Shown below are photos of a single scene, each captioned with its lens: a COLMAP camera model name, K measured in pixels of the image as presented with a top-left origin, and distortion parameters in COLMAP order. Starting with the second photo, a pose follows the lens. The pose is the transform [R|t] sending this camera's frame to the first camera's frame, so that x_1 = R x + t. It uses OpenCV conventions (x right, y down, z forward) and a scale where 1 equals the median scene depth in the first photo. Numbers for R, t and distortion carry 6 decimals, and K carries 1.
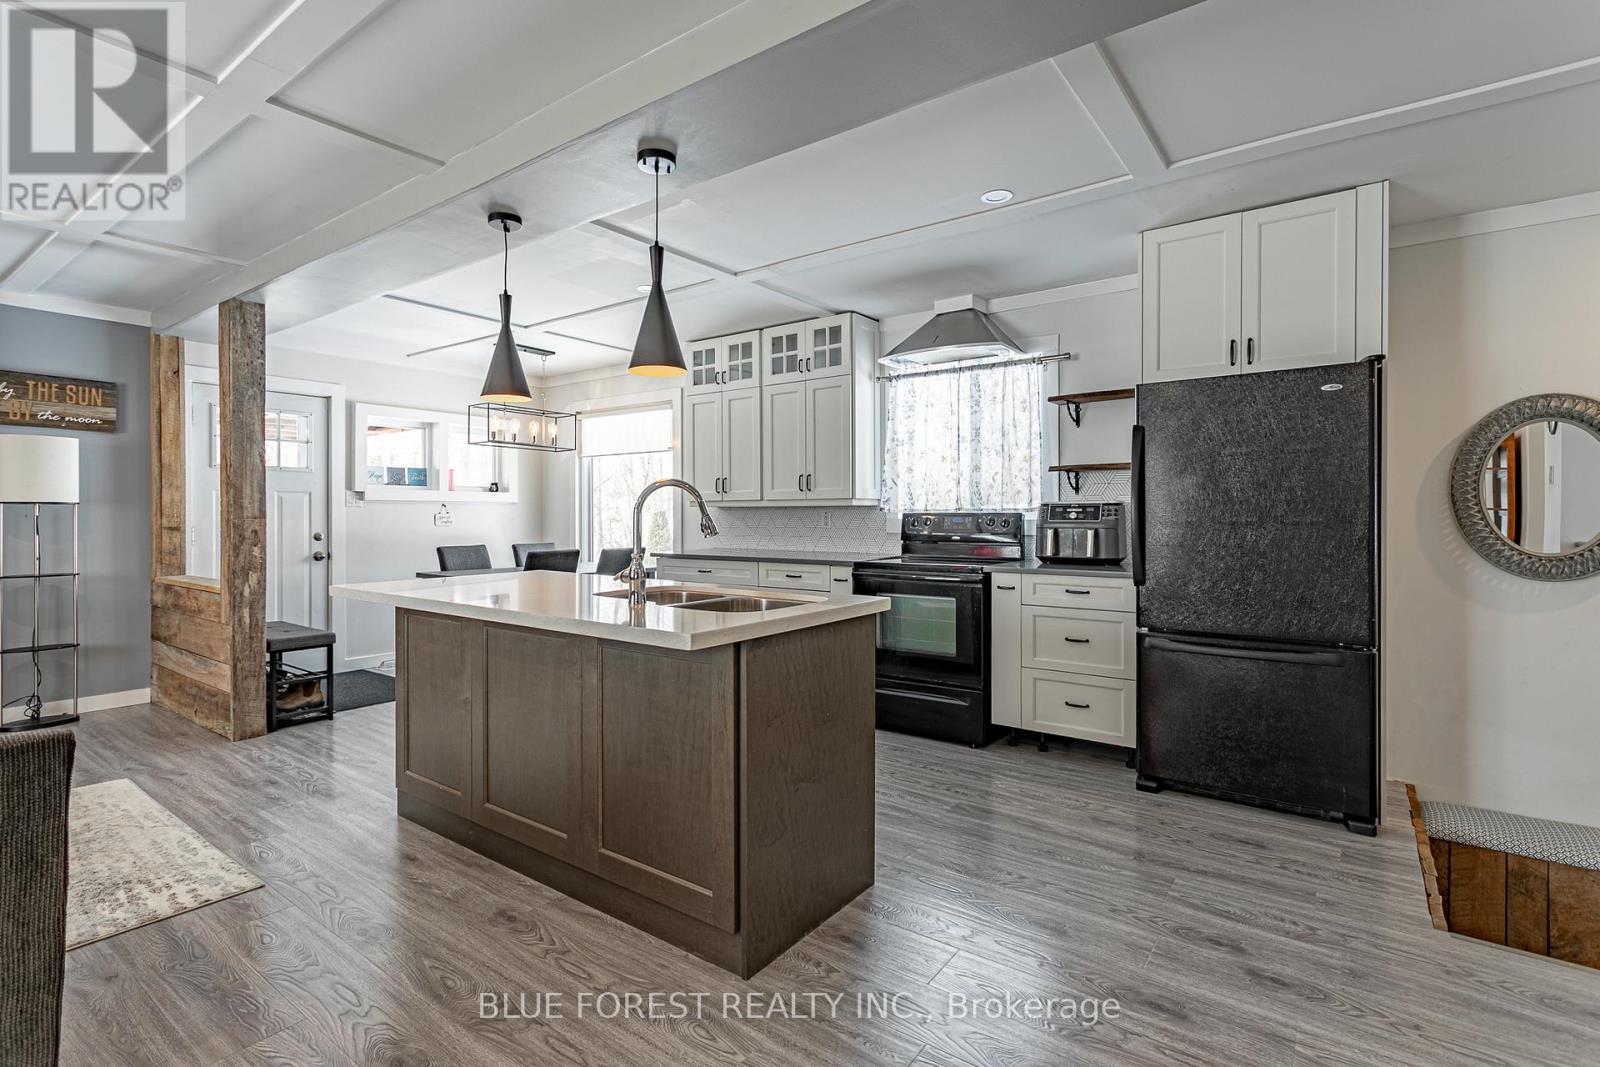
lens RADIAL K [[758.9, 0, 797.3], [0, 758.9, 516.2], [0, 0, 1]] dist [0.002788, 0.000933]
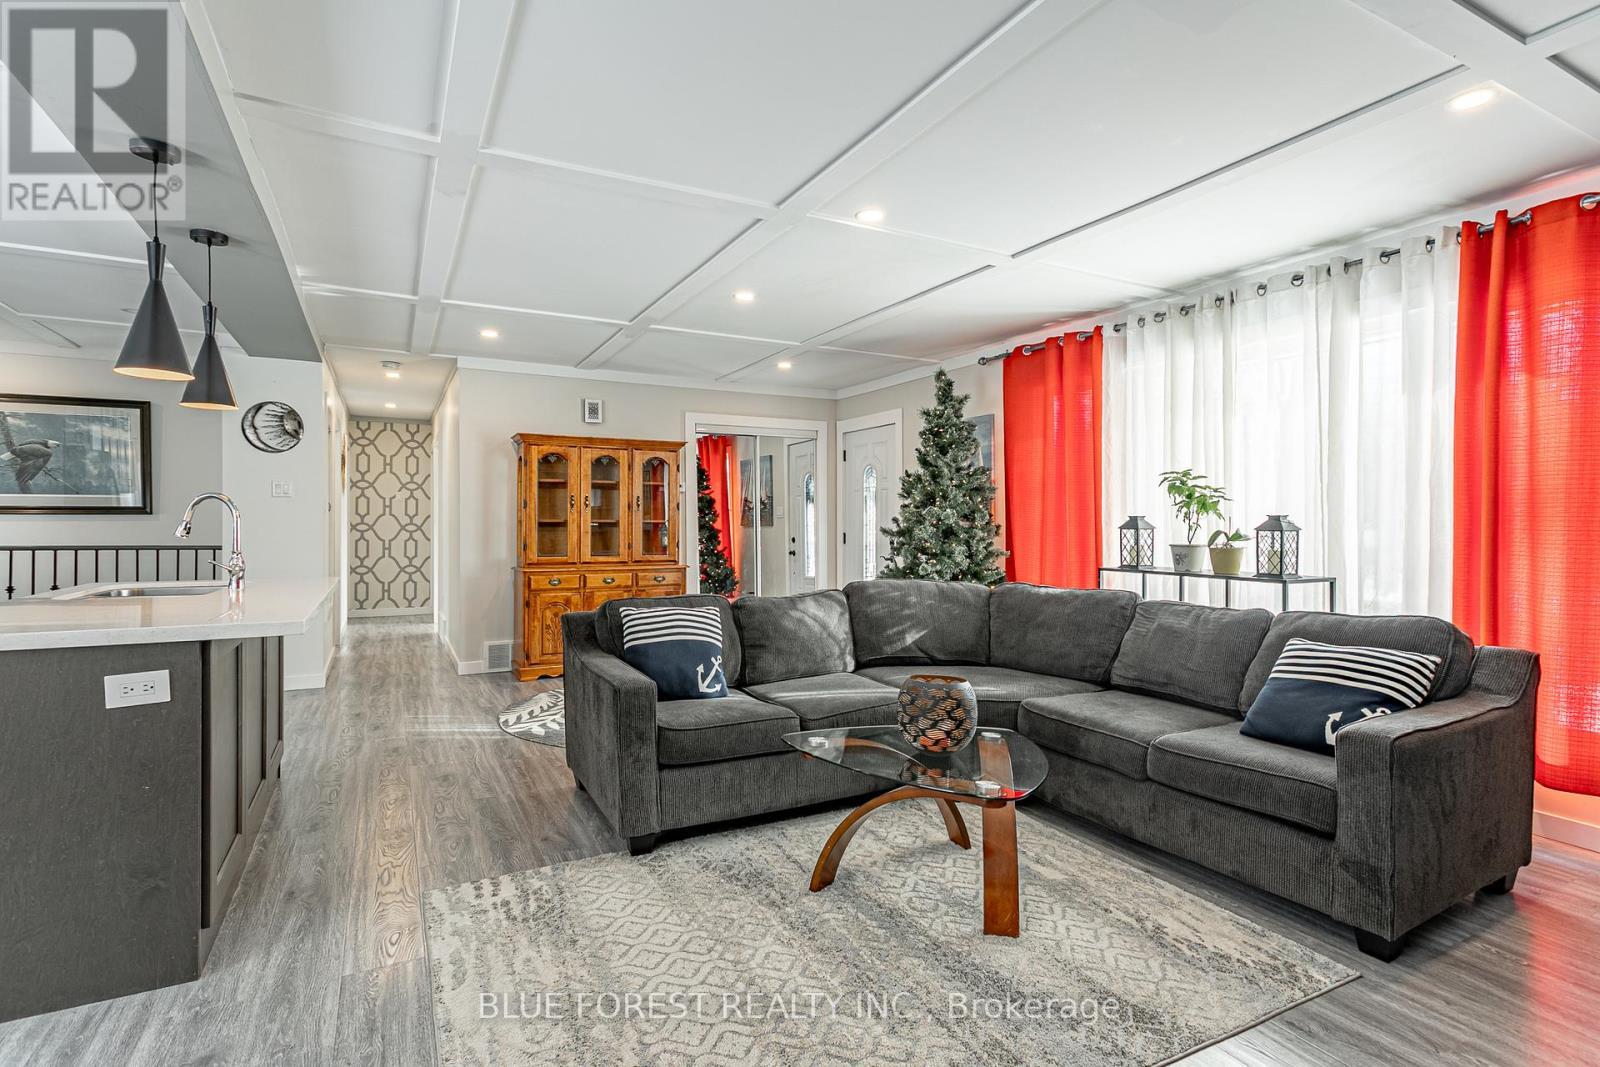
lens RADIAL K [[778.1, 0, 800.2], [0, 778.1, 518.8], [0, 0, 1]] dist [0.002105, 0.000540]
pose [[-0.902939, -0.002303, 0.429762, -0.842739], [-0.002832, 0.999996, -0.000589, -0.003206], [-0.429759, -0.001749, -0.902942, 0.909655]]
